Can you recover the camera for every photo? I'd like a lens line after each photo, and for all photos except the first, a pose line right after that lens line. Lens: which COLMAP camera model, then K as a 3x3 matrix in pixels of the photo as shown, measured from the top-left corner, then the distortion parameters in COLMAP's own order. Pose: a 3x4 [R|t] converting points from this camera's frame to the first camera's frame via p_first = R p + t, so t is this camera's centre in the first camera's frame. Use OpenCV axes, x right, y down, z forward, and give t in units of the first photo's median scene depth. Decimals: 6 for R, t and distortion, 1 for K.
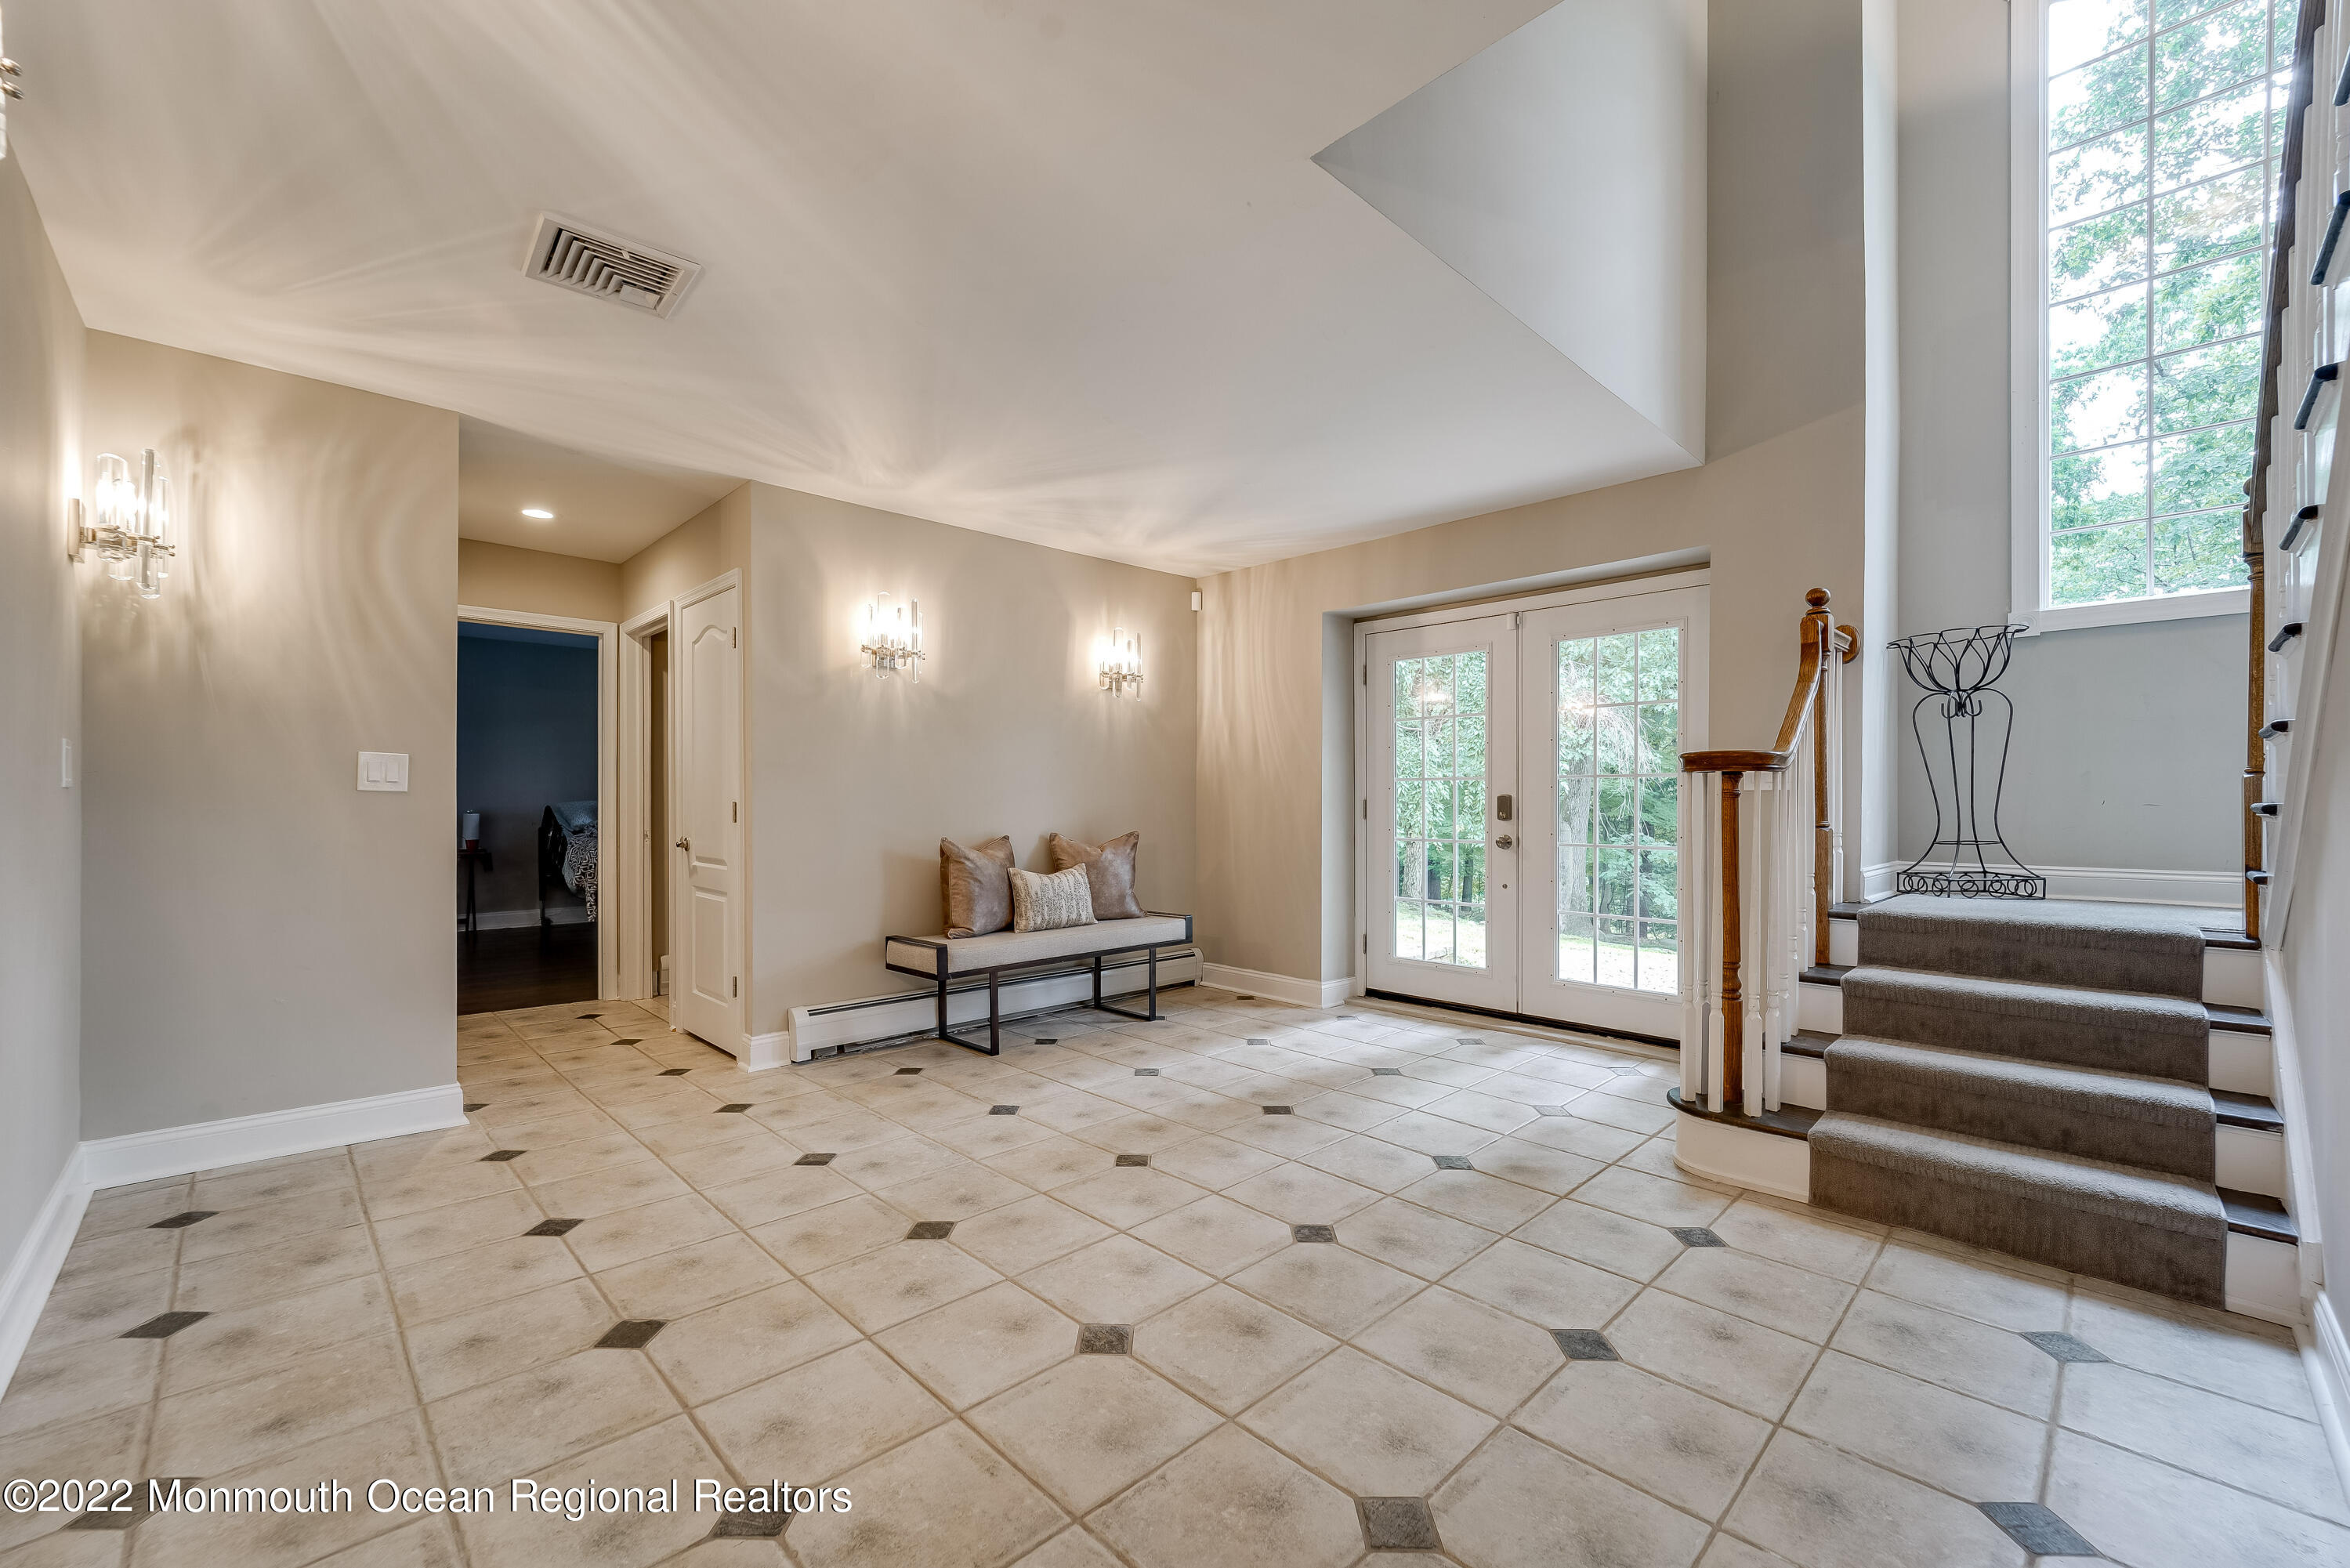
lens RADIAL K [[957.4, 0, 1196.0], [0, 957.4, 813.5], [0, 0, 1]] dist [-0.001371, -0.000115]
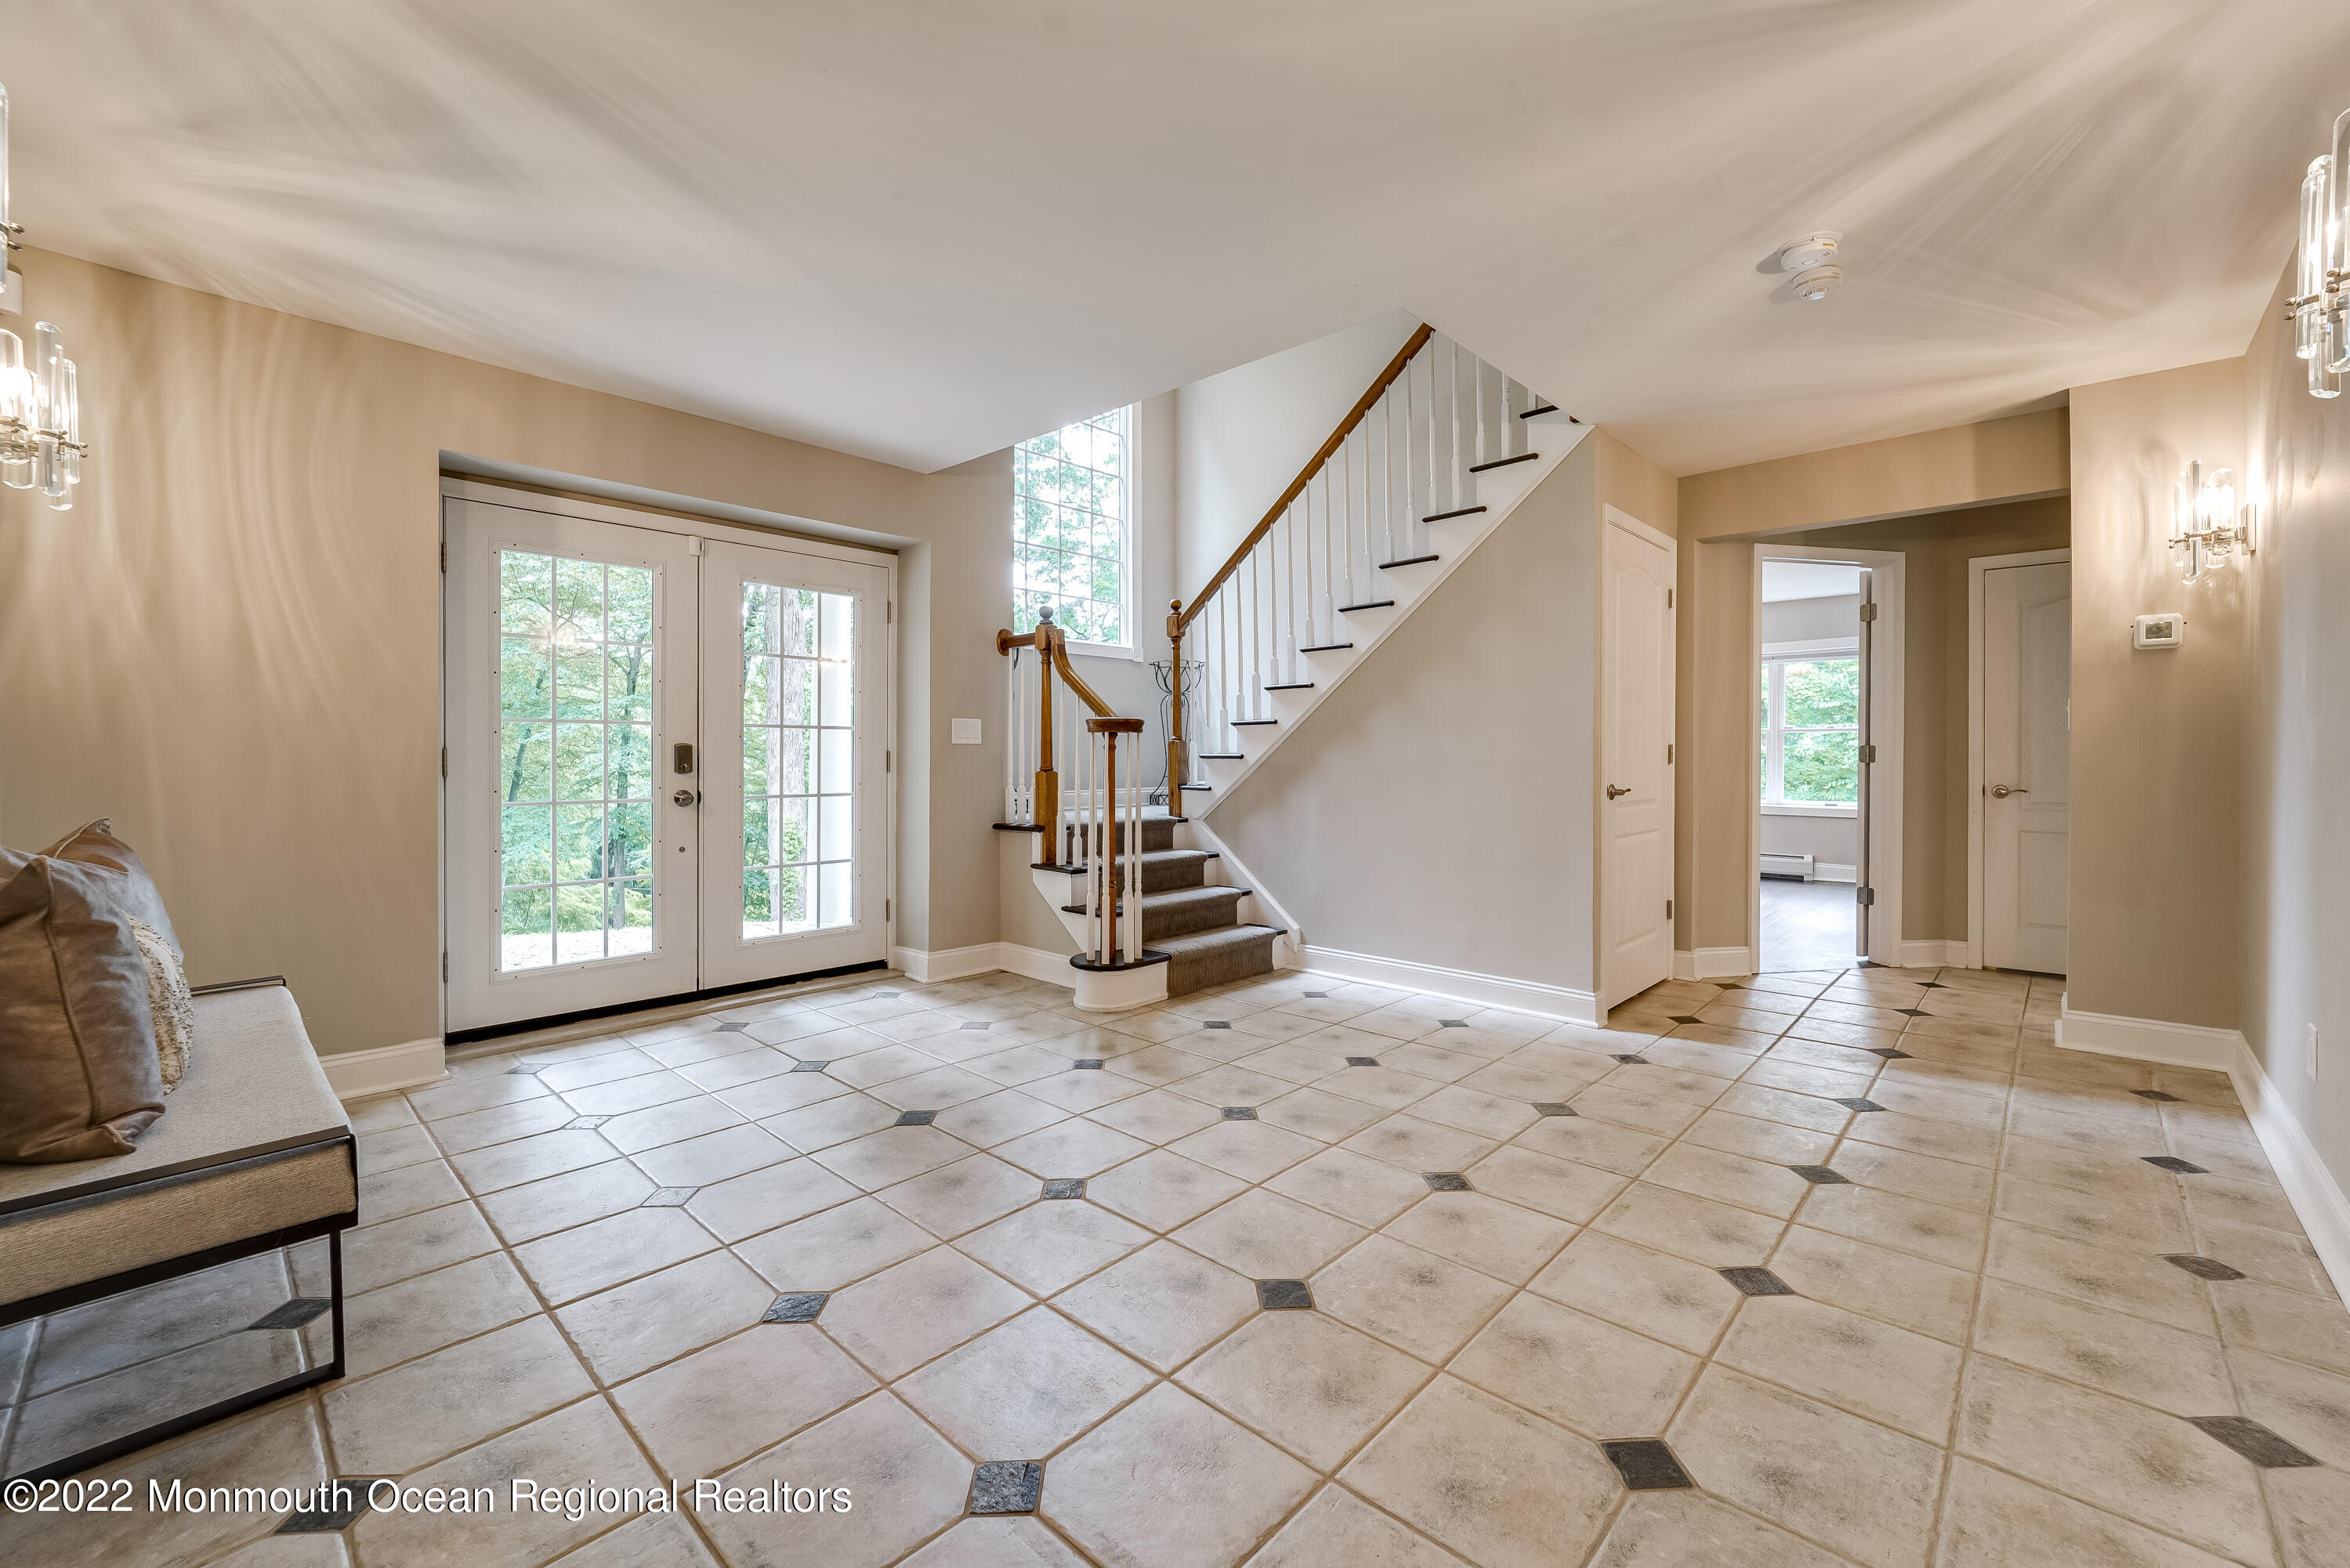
lens RADIAL K [[957.4, 0, 1178.3], [0, 957.4, 752.8], [0, 0, 1]] dist [-0.001371, -0.000115]
pose [[-0.040763, 0.002124, 0.999167, -0.988086], [0.010719, 0.999941, -0.001688, -0.008401], [-0.999111, 0.010642, -0.040784, 1.039105]]
